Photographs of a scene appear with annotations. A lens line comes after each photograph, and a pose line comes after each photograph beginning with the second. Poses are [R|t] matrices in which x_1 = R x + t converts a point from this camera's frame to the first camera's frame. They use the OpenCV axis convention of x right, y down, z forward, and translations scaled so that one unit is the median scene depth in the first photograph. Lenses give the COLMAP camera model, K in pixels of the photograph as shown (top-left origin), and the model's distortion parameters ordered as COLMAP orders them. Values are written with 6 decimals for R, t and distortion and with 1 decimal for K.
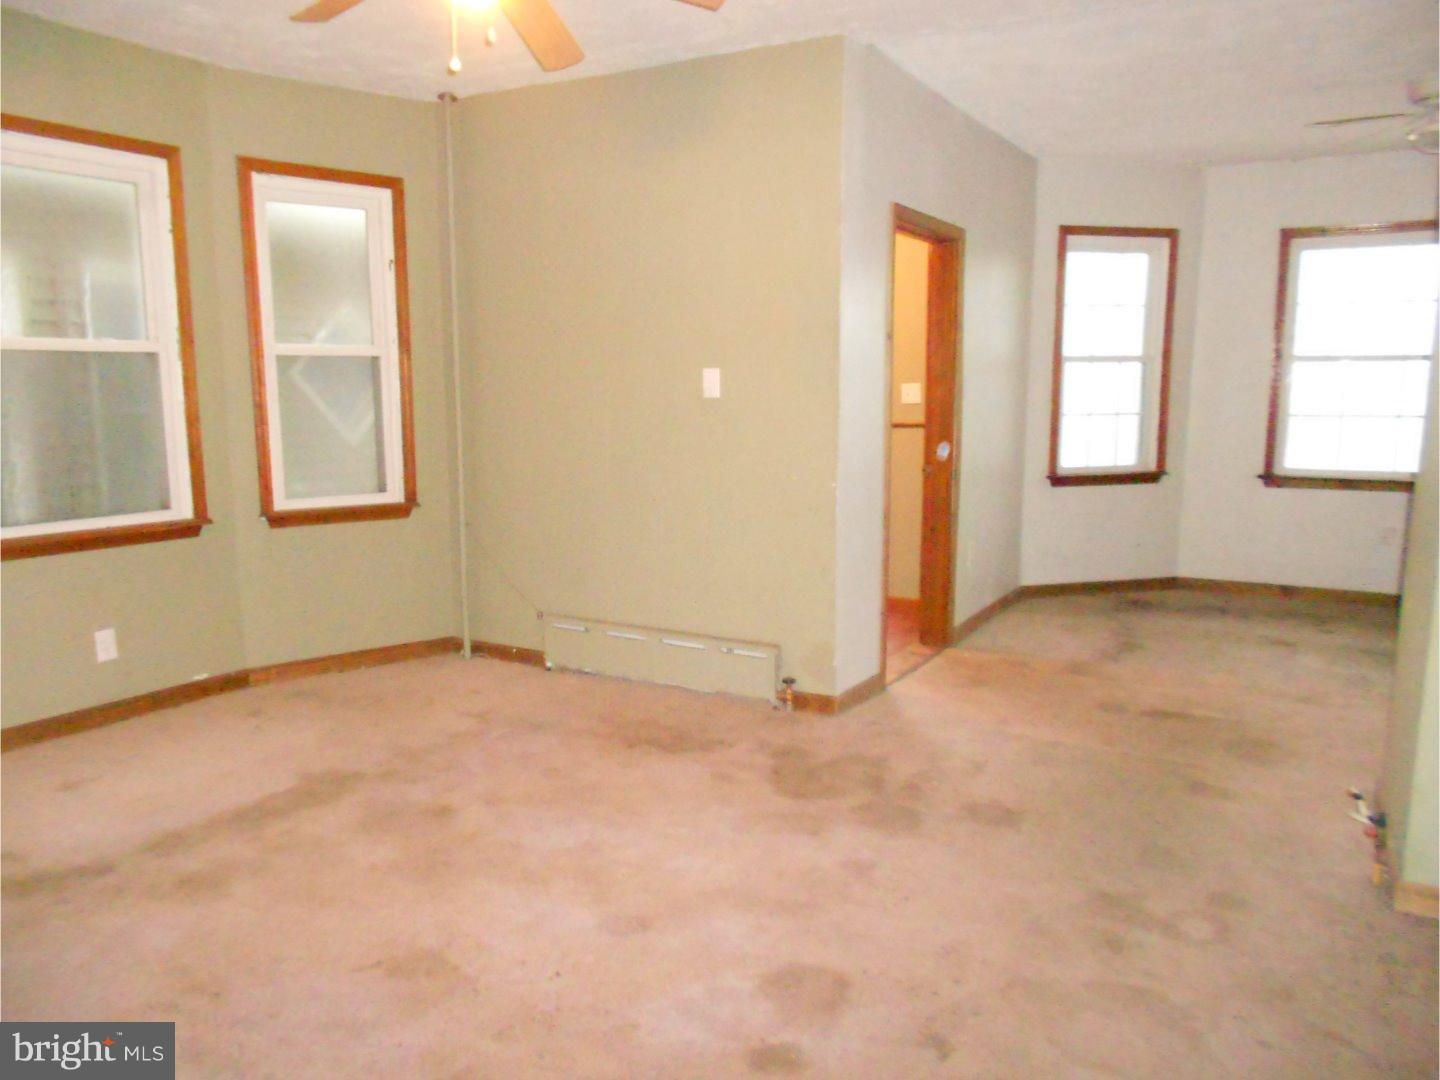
lens RADIAL K [[1086.6, 0, 720.9], [0, 1086.6, 568.2], [0, 0, 1]] dist [-0.037656, 0.001631]
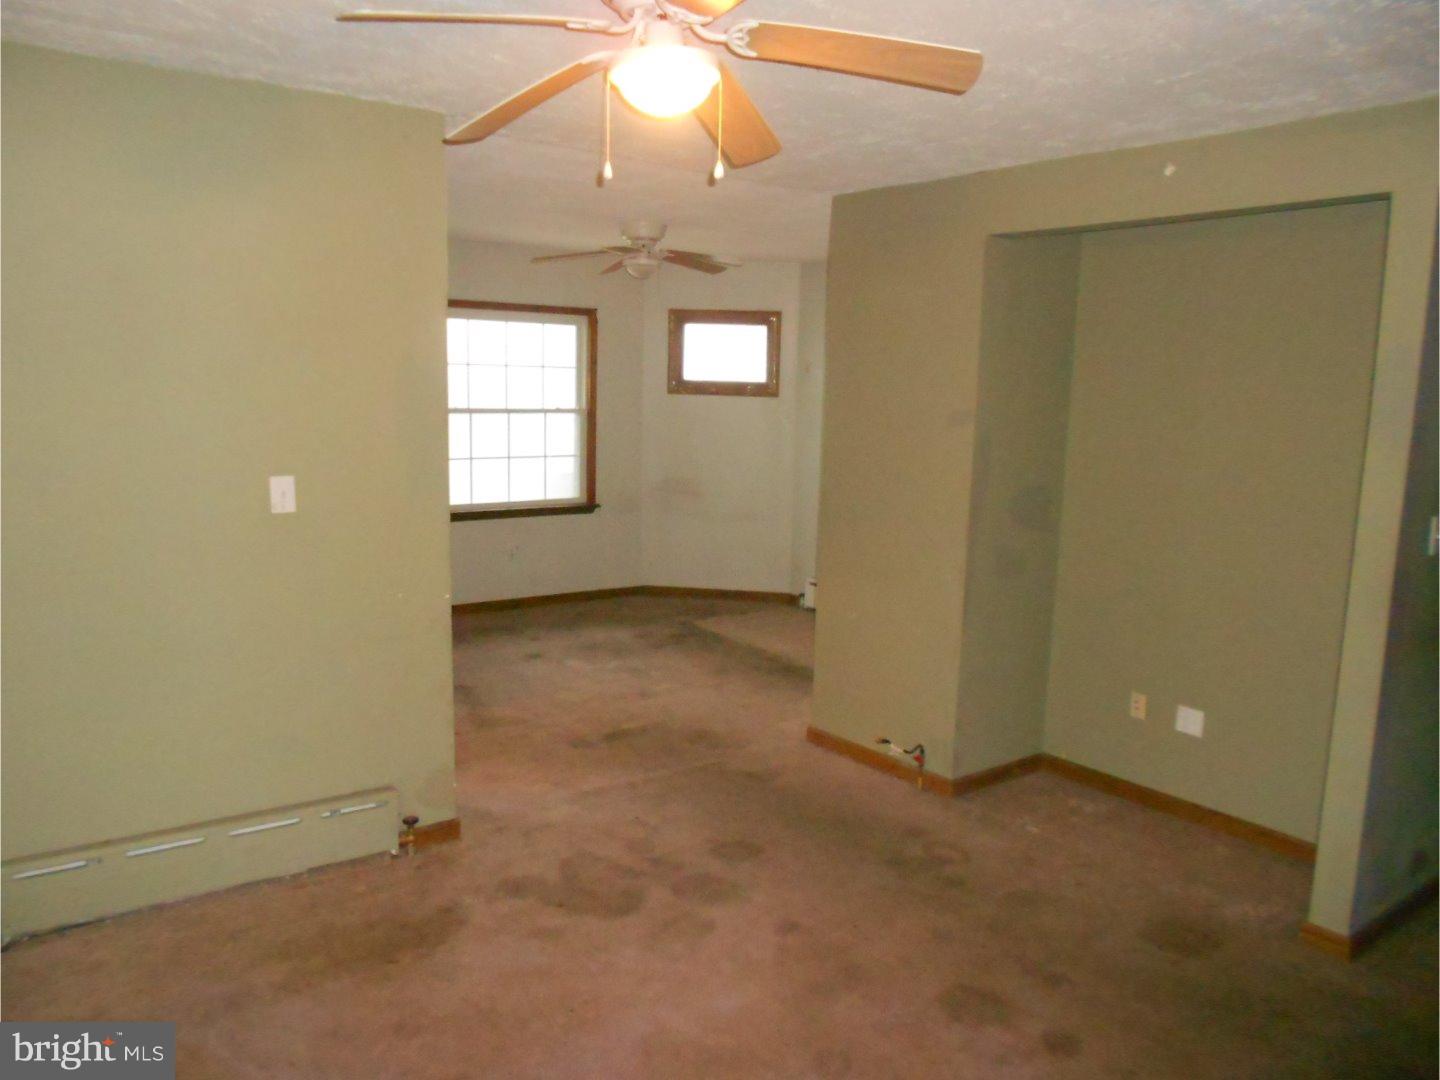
lens RADIAL K [[1096.7, 0, 720.0], [0, 1096.7, 540.0], [0, 0, 1]] dist [-0.052929, -0.000507]
pose [[0.388216, -0.126838, 0.912798, -0.675767], [0.135685, 0.987556, 0.079518, -0.172608], [-0.911525, 0.092983, 0.400595, 0.428514]]
